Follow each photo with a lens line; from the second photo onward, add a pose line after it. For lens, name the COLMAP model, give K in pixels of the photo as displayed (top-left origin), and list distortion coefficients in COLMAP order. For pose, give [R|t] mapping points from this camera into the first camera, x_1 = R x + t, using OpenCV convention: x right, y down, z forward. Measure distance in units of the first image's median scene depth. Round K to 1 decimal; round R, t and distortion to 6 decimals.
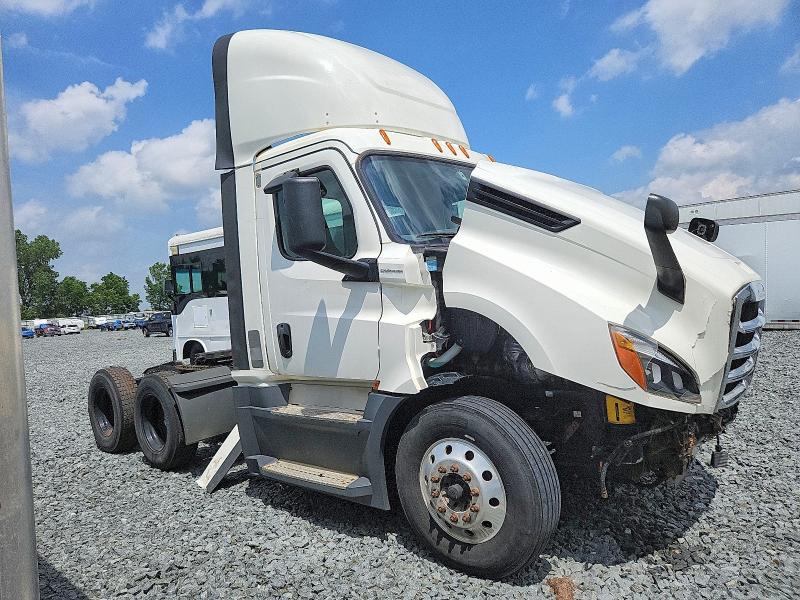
lens RADIAL K [[548.5, 0, 399.4], [0, 548.5, 297.1], [0, 0, 1]] dist [-0.001932, -0.006747]
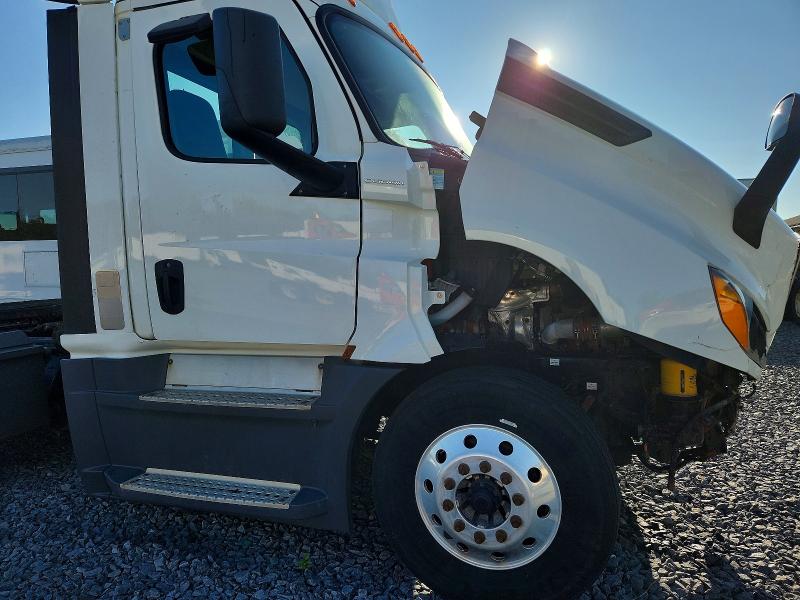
lens RADIAL K [[548.5, 0, 401.4], [0, 548.5, 301.6], [0, 0, 1]] dist [-0.001932, -0.006747]
pose [[0.920561, 0.032001, 0.389287, -0.254075], [-0.049840, 0.998115, 0.035811, 0.074081], [-0.387407, -0.052368, 0.920420, 0.372148]]
